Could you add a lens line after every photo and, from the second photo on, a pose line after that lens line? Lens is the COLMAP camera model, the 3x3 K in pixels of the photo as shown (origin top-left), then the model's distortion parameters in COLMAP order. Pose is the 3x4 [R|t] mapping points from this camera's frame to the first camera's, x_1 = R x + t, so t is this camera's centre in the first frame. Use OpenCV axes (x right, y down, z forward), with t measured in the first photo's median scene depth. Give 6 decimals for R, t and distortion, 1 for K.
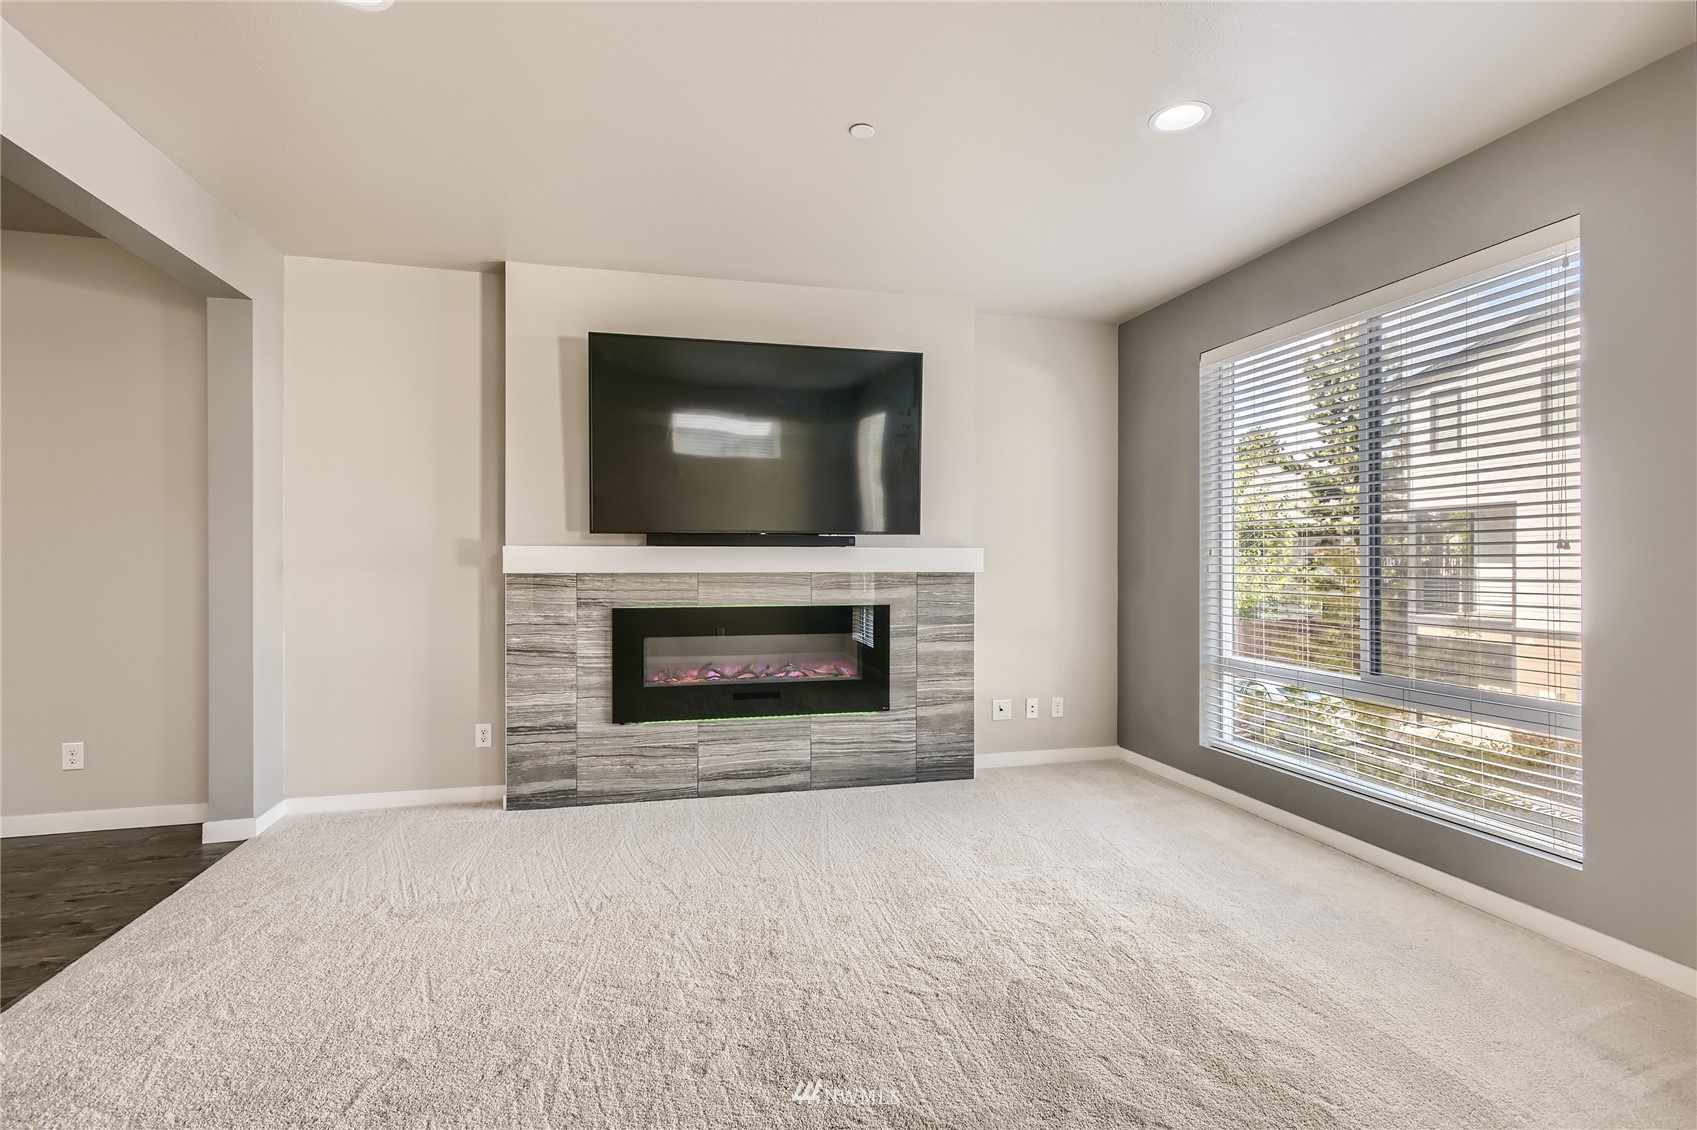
lens RADIAL K [[817.9, 0, 849.8], [0, 817.9, 559.6], [0, 0, 1]] dist [0.010651, 0.004385]
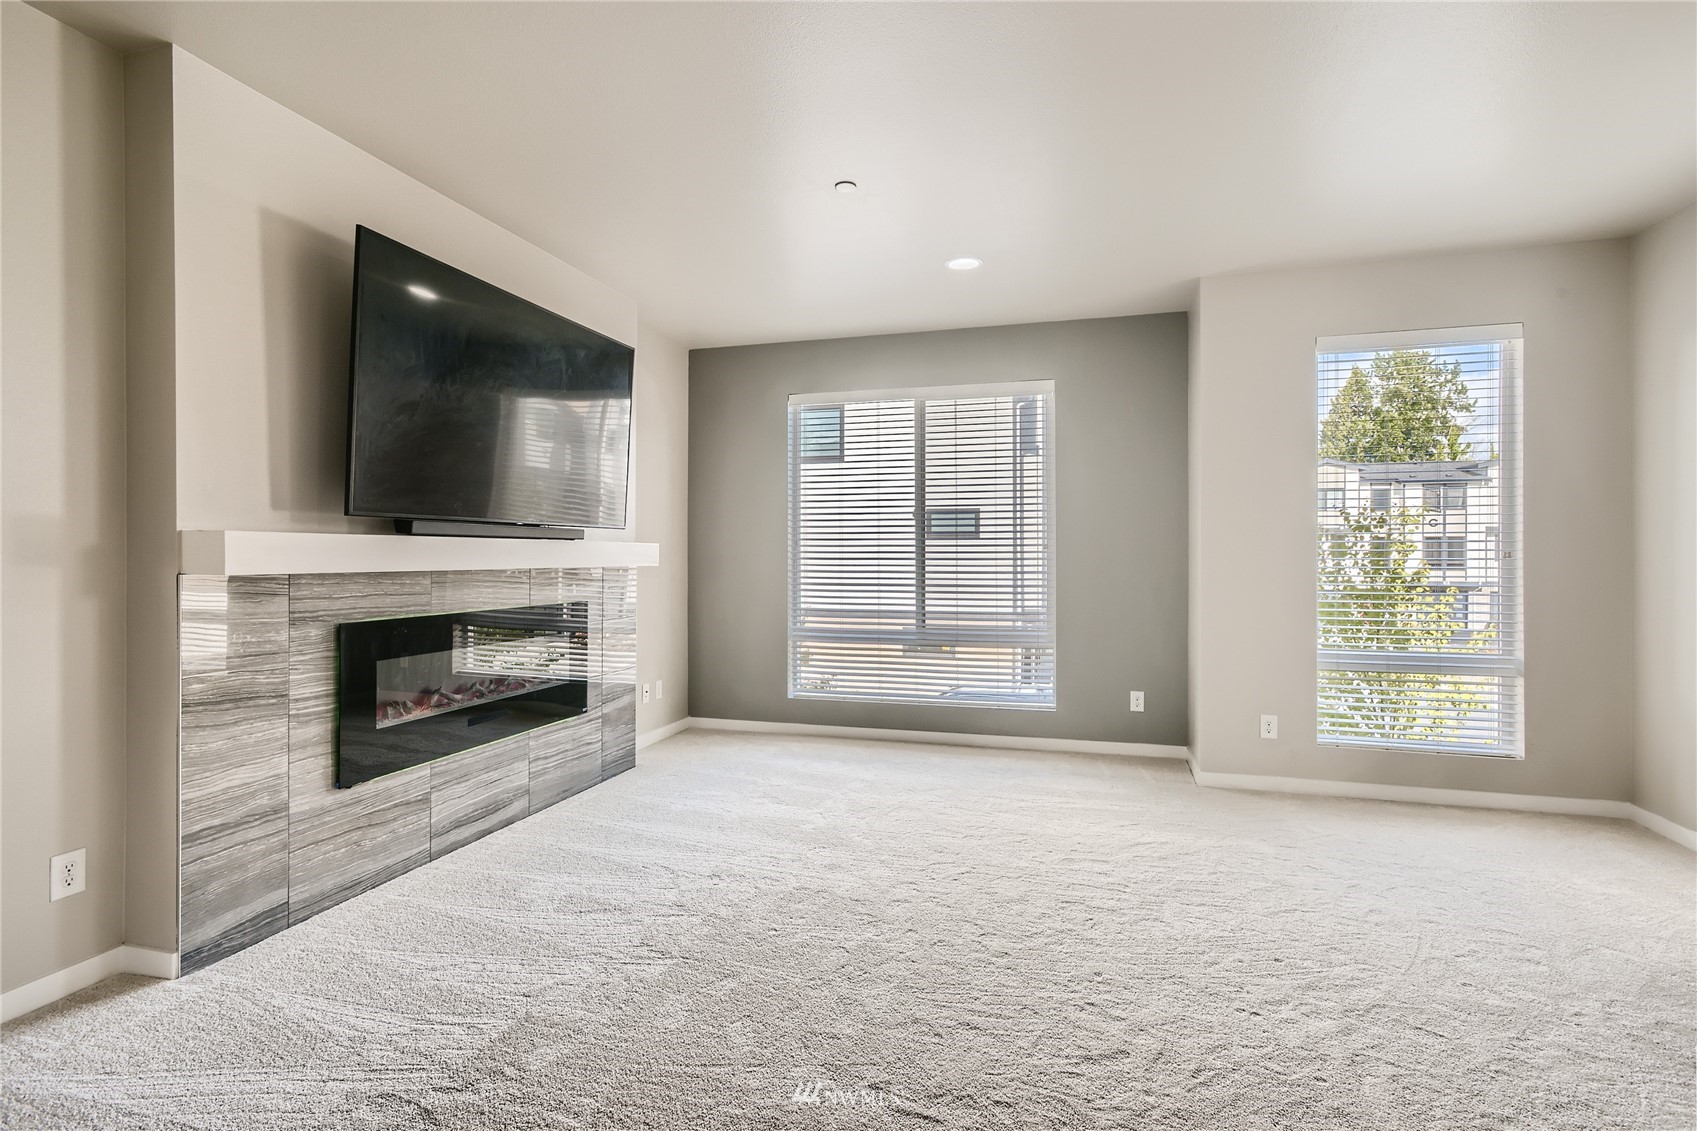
lens RADIAL K [[817.9, 0, 855.8], [0, 817.9, 562.1], [0, 0, 1]] dist [0.010651, 0.004385]
pose [[0.491660, -0.004599, 0.870775, -0.677555], [-0.004815, 0.999956, 0.008000, -0.000312], [-0.870774, -0.008126, 0.491617, 0.276000]]
